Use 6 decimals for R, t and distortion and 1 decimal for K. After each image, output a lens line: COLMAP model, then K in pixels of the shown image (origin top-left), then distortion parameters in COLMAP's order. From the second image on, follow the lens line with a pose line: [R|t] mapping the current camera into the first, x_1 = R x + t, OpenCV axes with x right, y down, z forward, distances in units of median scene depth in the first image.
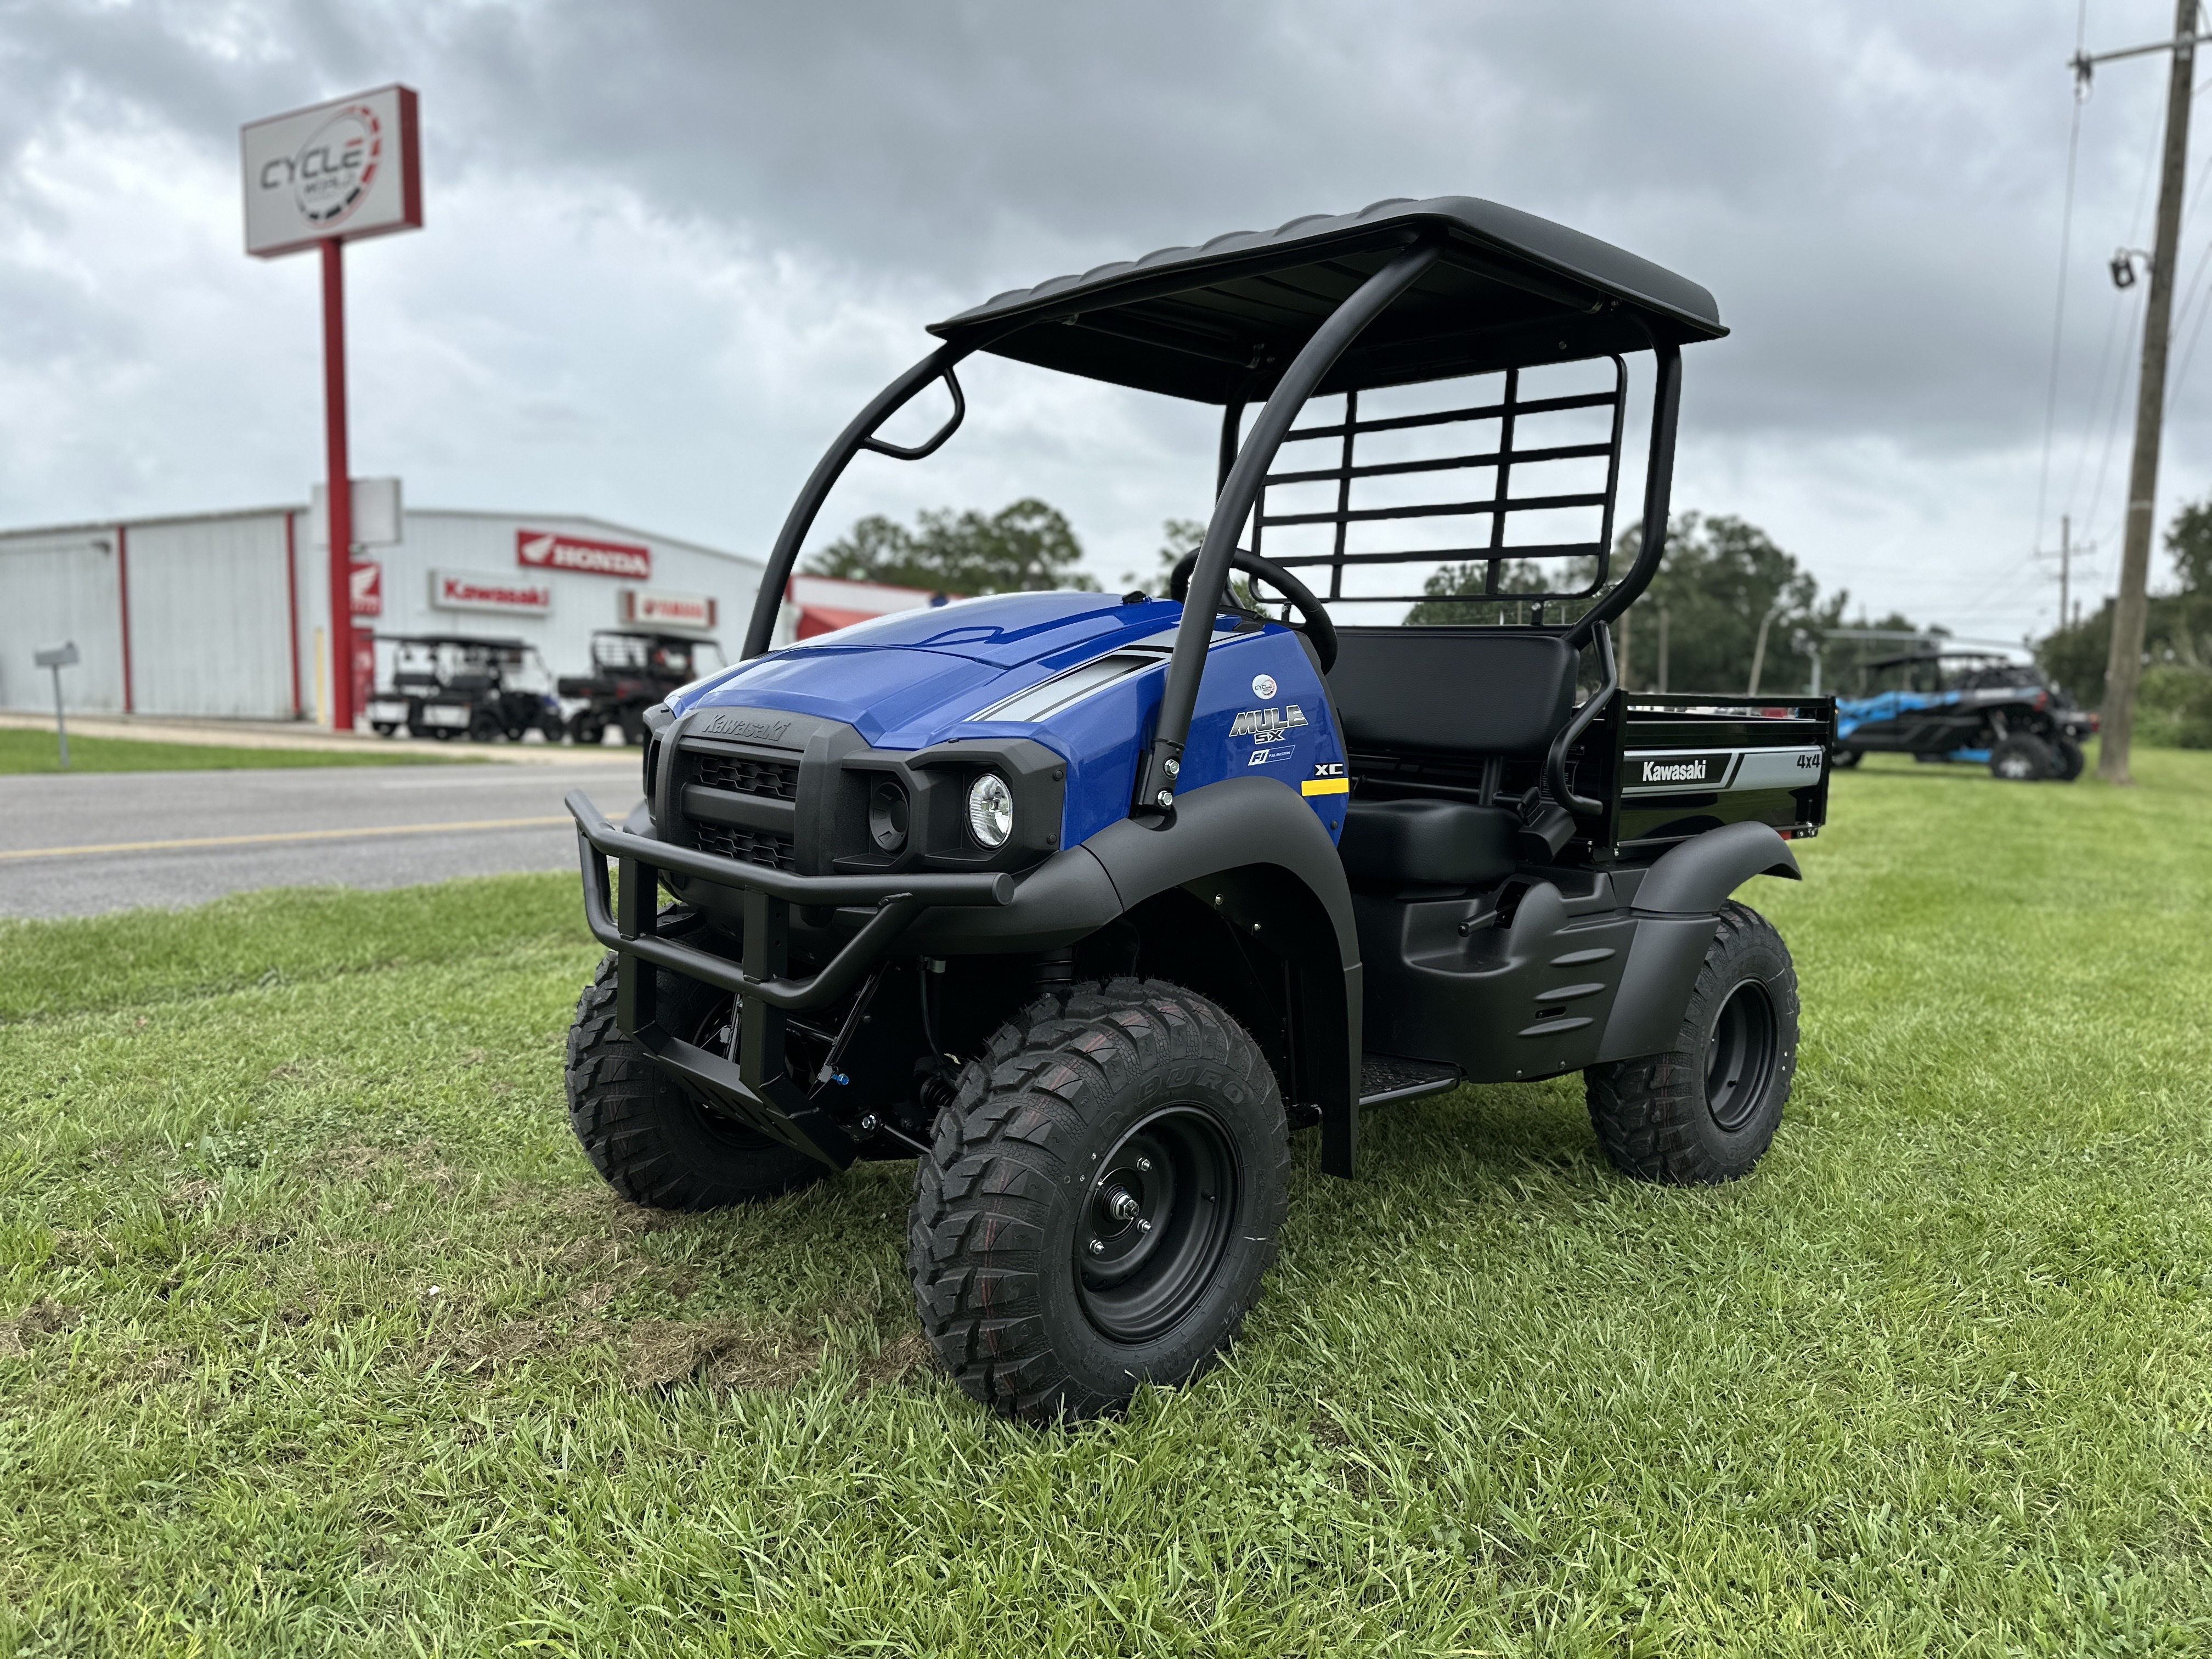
lens RADIAL K [[1591.9, 0, 1101.2], [0, 1591.9, 835.7], [0, 0, 1]] dist [0.018885, -0.020748]
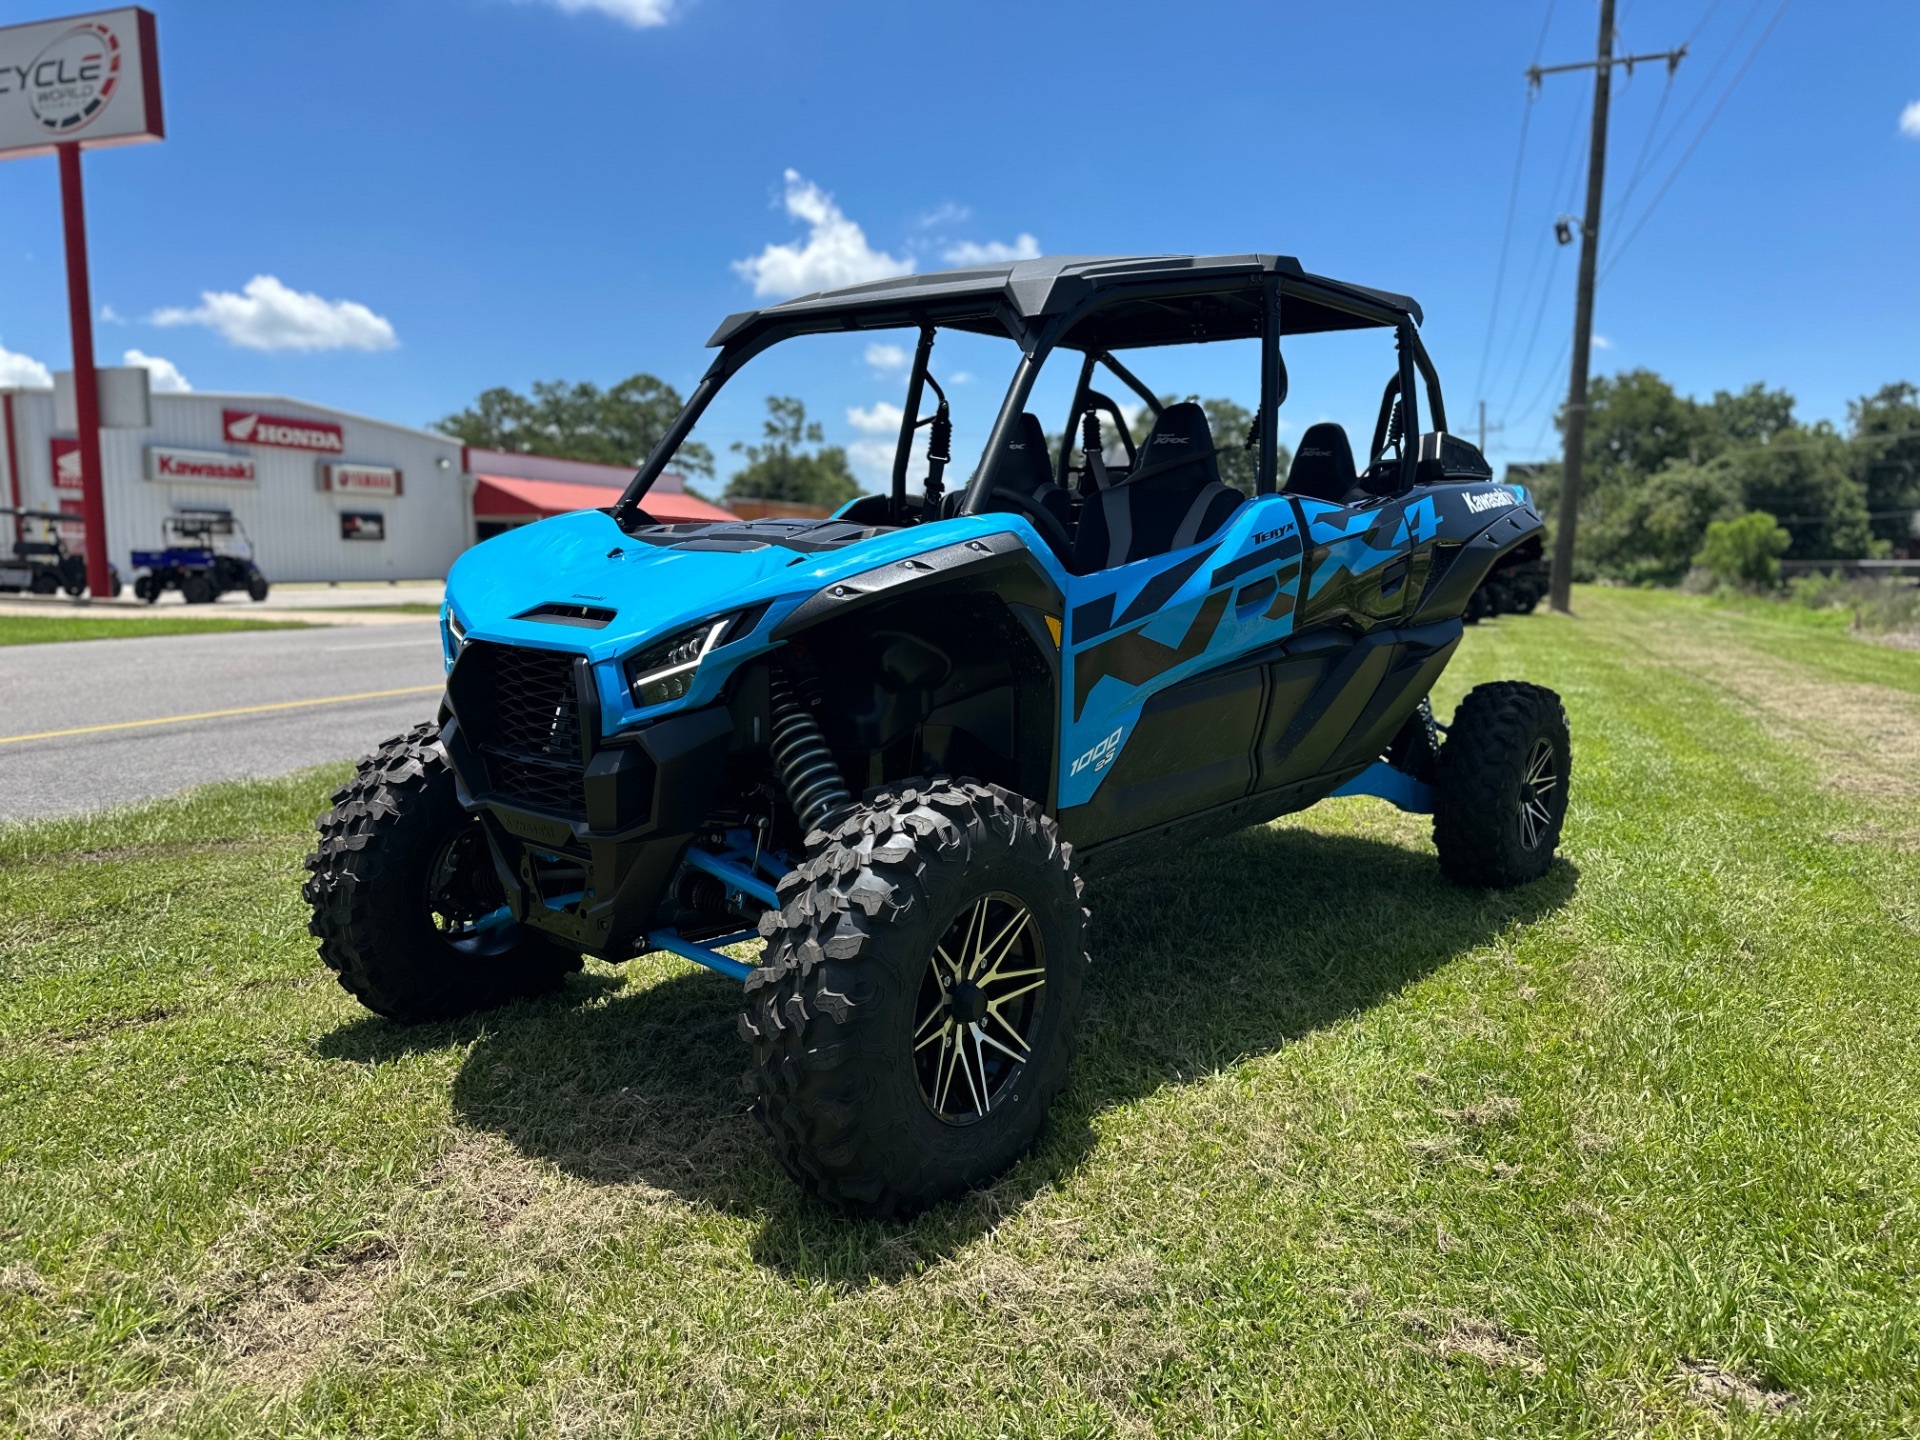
lens RADIAL K [[1385.0, 0, 951.1], [0, 1385.0, 719.6], [0, 0, 1]] dist [0.010276, -0.011217]
pose [[0.982258, -0.033659, 0.184492, -0.056942], [0.026747, 0.998849, 0.039827, -0.003068], [-0.185620, -0.034186, 0.982027, -0.037741]]
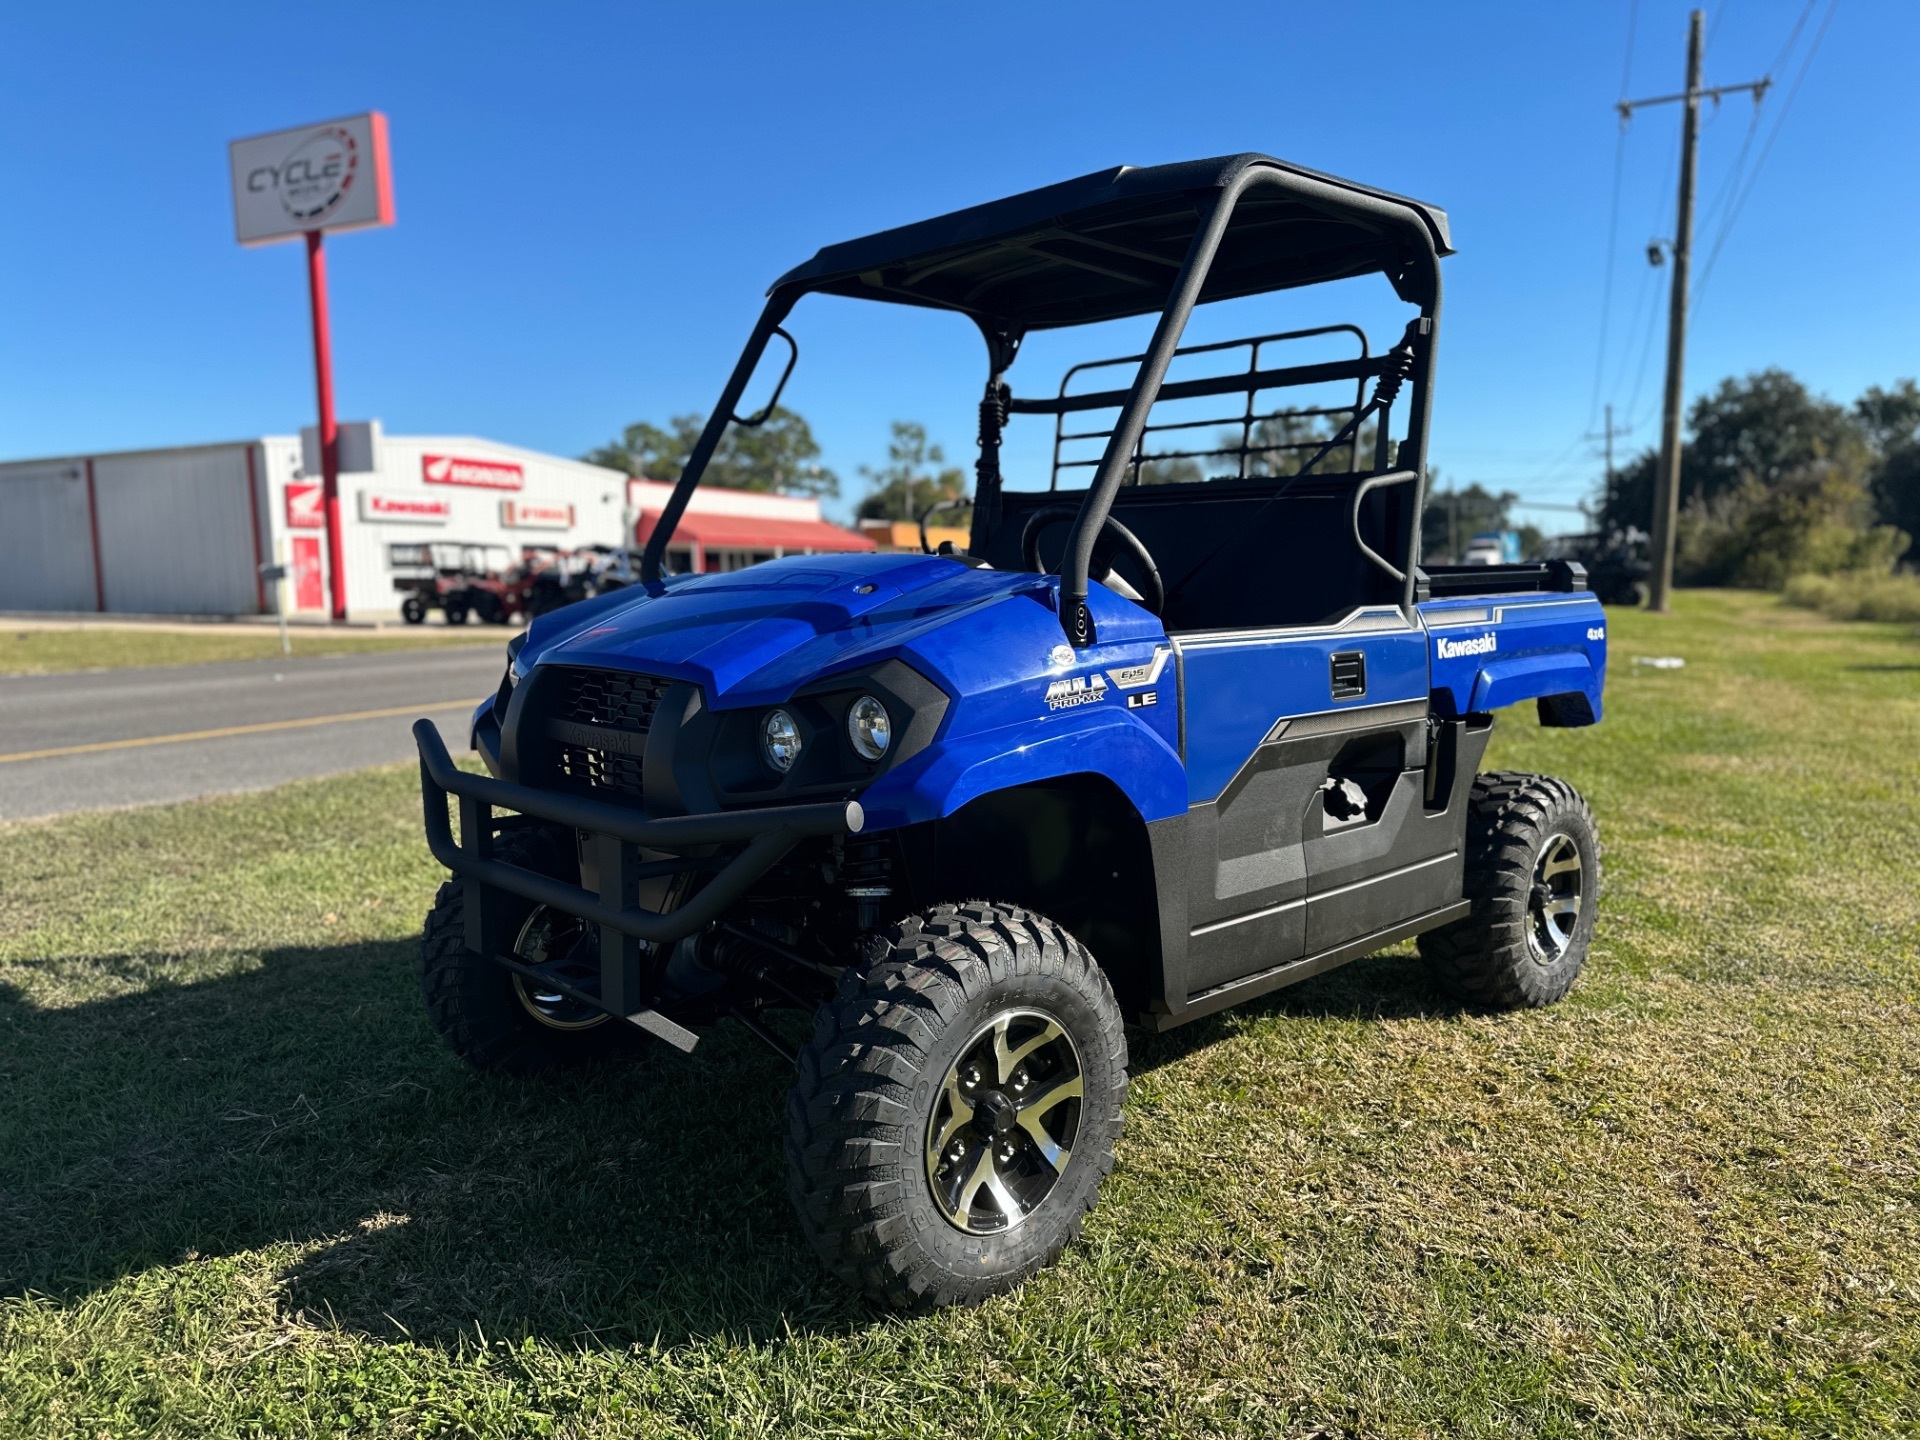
lens RADIAL K [[1385.0, 0, 954.2], [0, 1385.0, 717.8], [0, 0, 1]] dist [0.010276, -0.011217]
pose [[0.994047, -0.042790, 0.100200, -0.075231], [0.040705, 0.998912, 0.022765, 0.003813], [-0.101065, -0.018551, 0.994707, -0.107087]]
